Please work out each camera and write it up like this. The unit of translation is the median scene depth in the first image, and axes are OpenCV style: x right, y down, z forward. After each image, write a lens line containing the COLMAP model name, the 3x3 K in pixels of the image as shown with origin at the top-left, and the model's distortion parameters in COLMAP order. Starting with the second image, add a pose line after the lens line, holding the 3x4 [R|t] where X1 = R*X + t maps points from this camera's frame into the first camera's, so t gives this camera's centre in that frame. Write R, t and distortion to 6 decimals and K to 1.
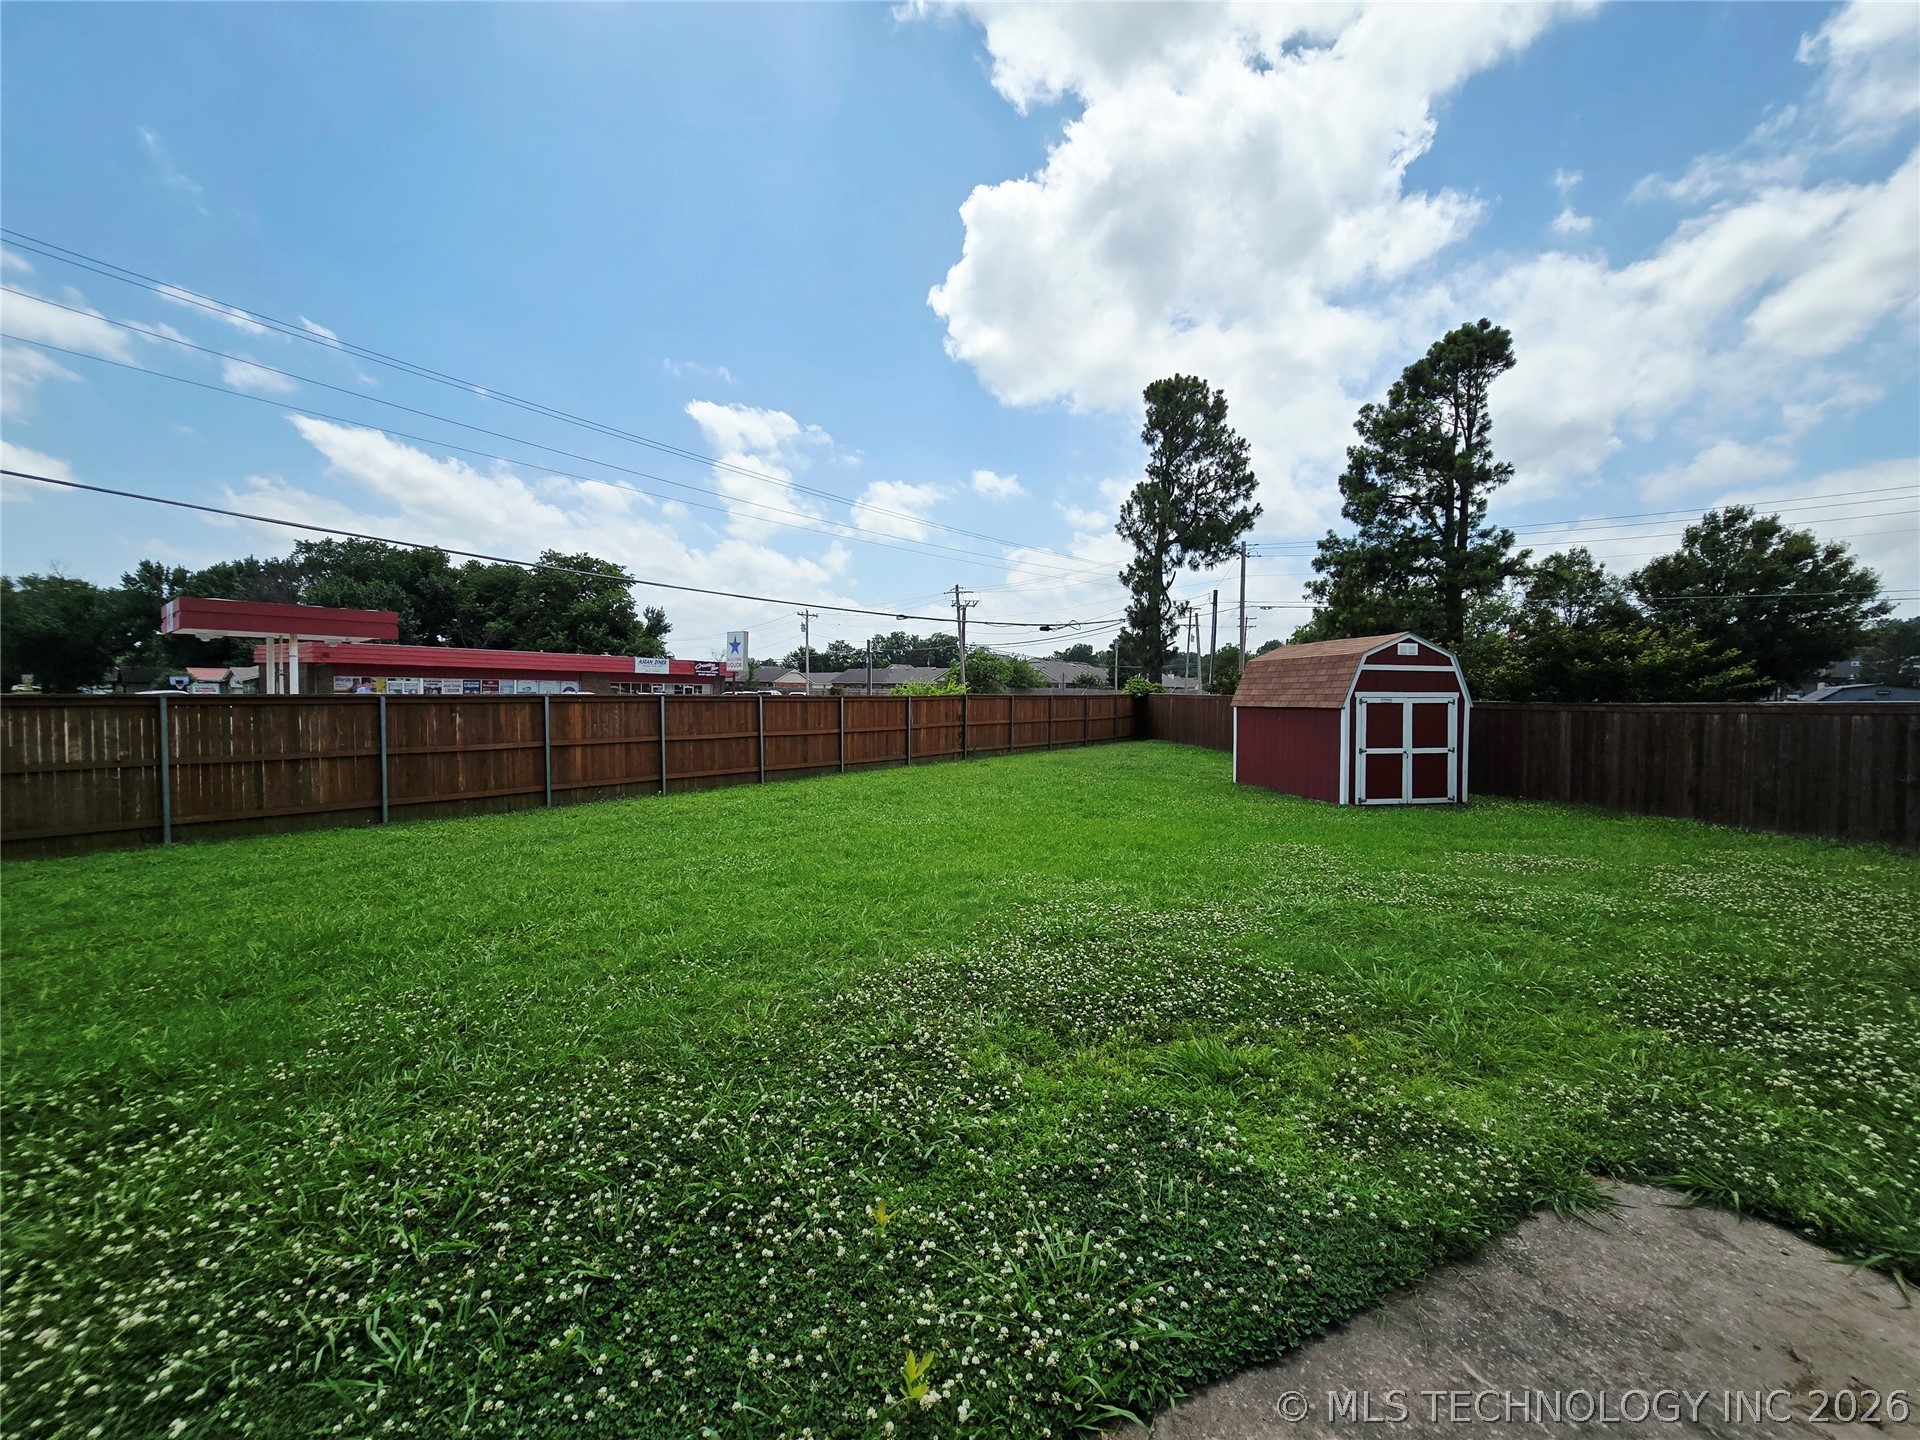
lens RADIAL K [[794.7, 0, 960.0], [0, 794.7, 720.0], [0, 0, 1]] dist [0.000606, 0.000472]
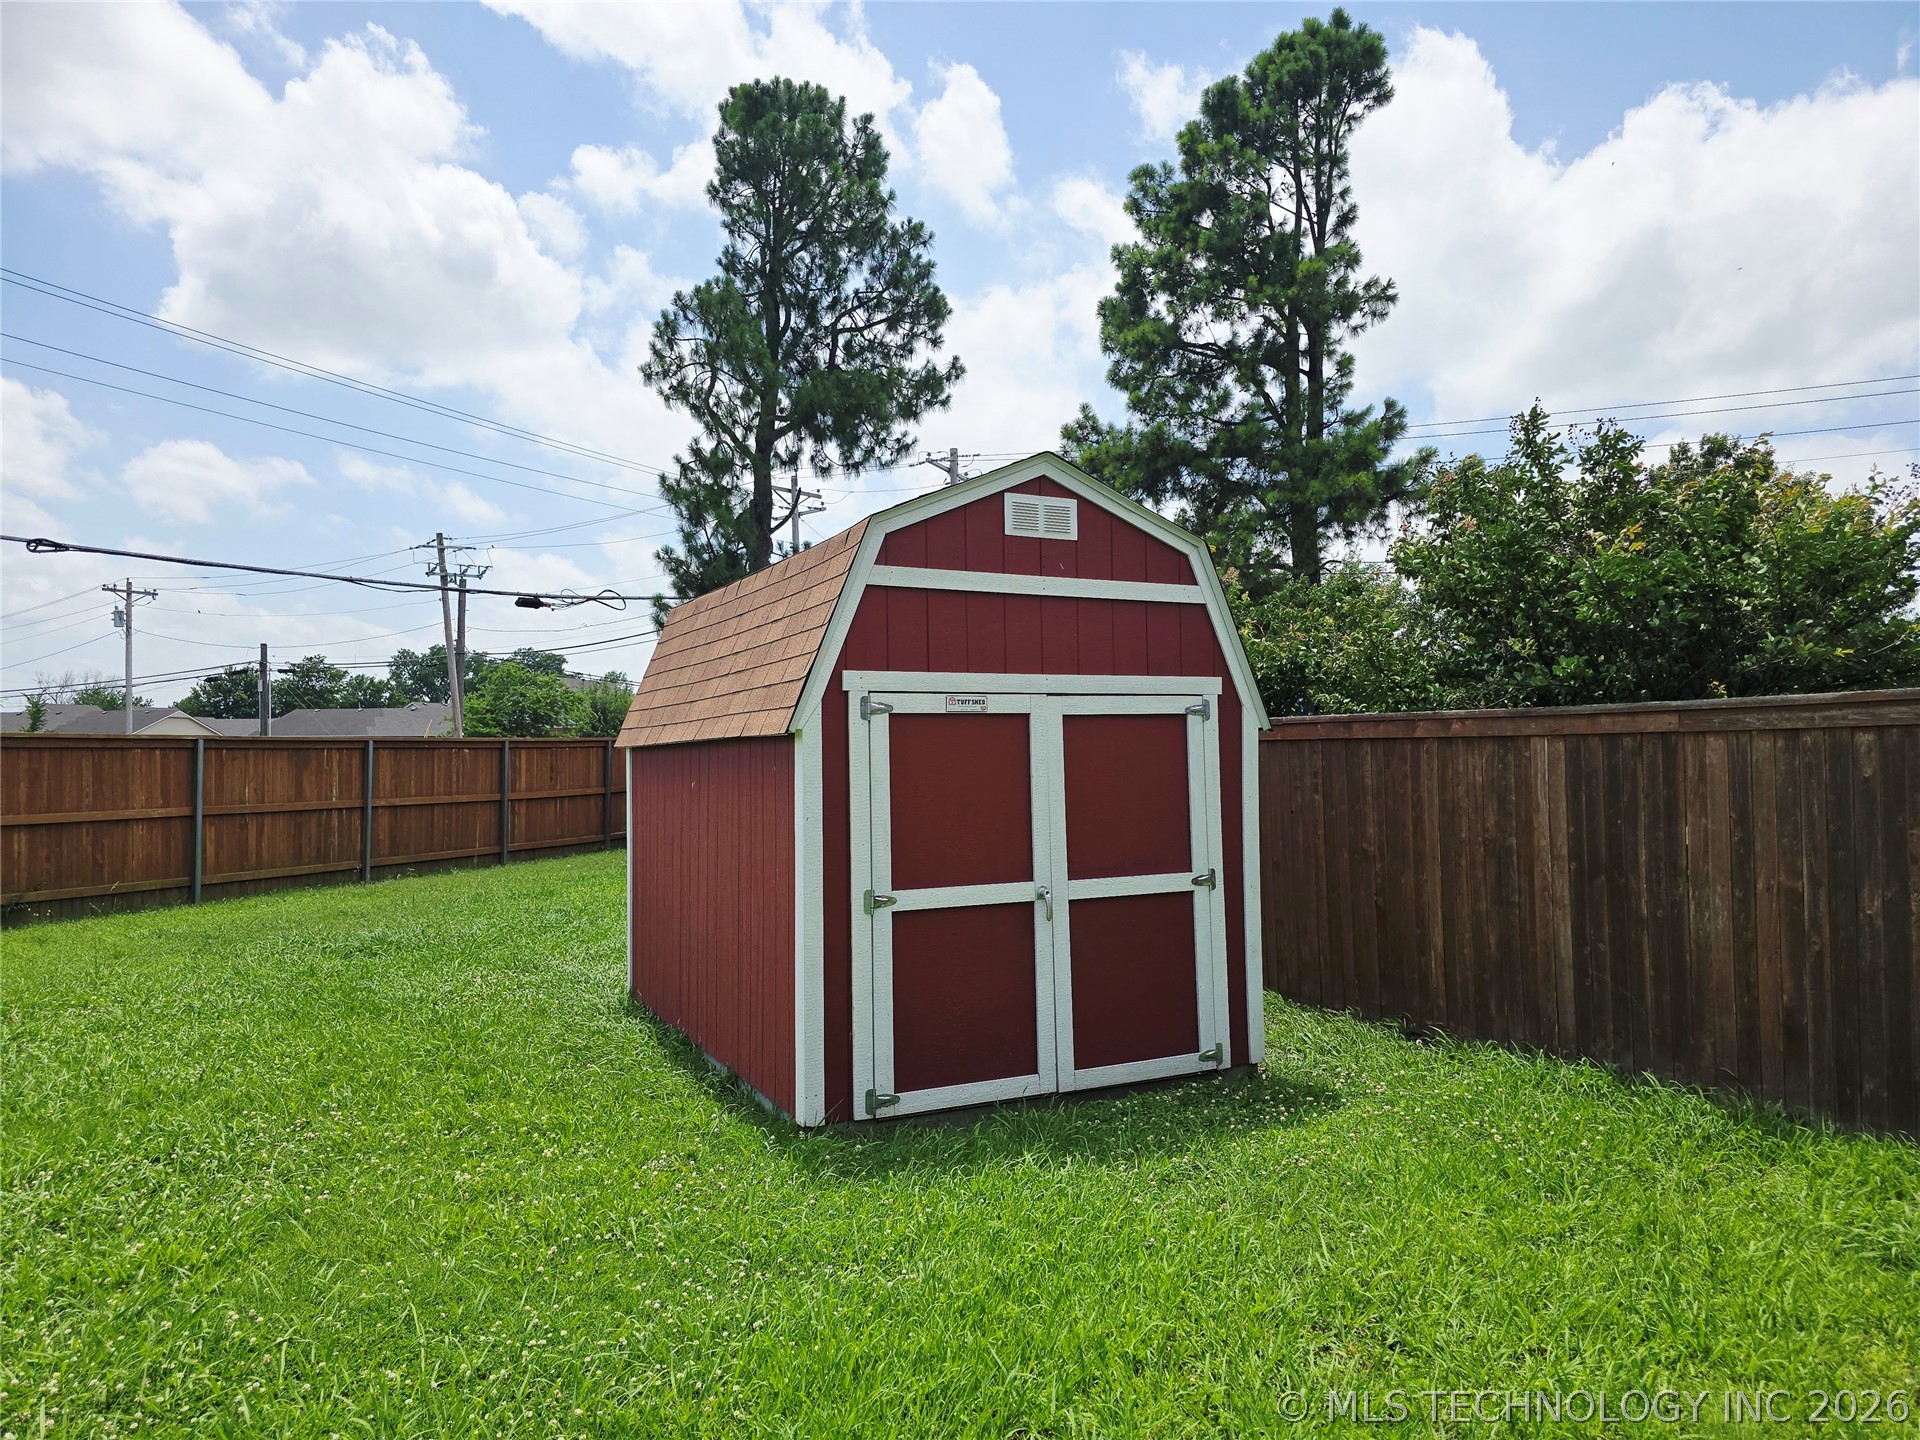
lens RADIAL K [[1355.6, 0, 960.0], [0, 1355.6, 720.0], [0, 0, 1]] dist [0.038226, 0.063956]
pose [[0.960488, -0.011192, 0.278097, 0.161340], [0.026761, 0.998275, -0.052252, 0.001628], [-0.277033, 0.057630, 0.959131, 0.224580]]
